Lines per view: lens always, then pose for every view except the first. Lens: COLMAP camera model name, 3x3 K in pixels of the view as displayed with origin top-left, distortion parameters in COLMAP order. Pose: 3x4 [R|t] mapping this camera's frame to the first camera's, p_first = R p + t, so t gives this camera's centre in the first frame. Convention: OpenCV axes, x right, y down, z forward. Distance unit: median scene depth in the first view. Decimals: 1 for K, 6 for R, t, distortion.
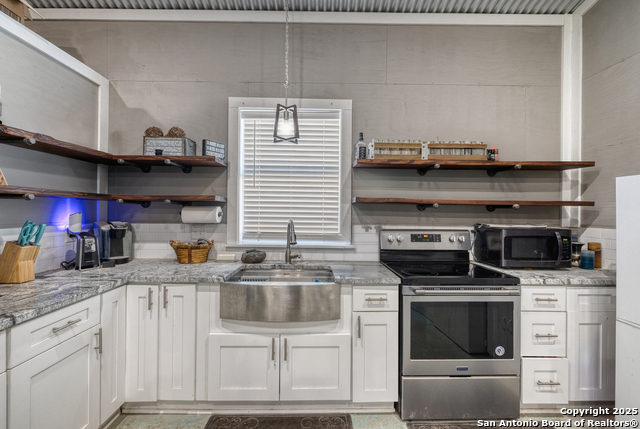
lens RADIAL K [[273.2, 0, 317.8], [0, 273.2, 211.8], [0, 0, 1]] dist [-0.001012, -0.000182]
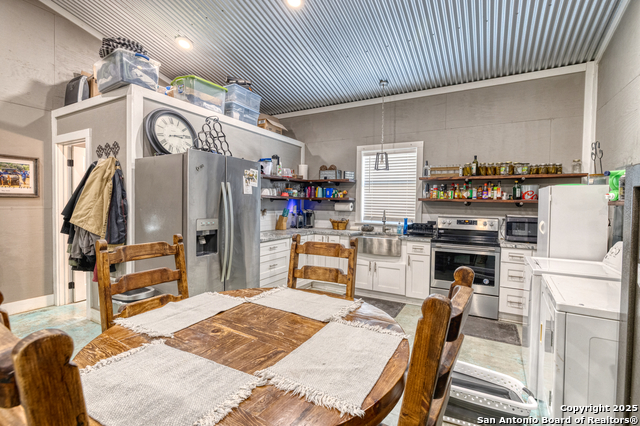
lens RADIAL K [[295.0, 0, 320.0], [0, 295.0, 213.0], [0, 0, 1]] dist [-0.015448, -0.000013]
pose [[0.868300, 0.021320, -0.495581, 0.511240], [-0.006349, 0.999472, 0.031874, -0.011191], [0.495999, -0.024530, 0.867977, -0.992472]]
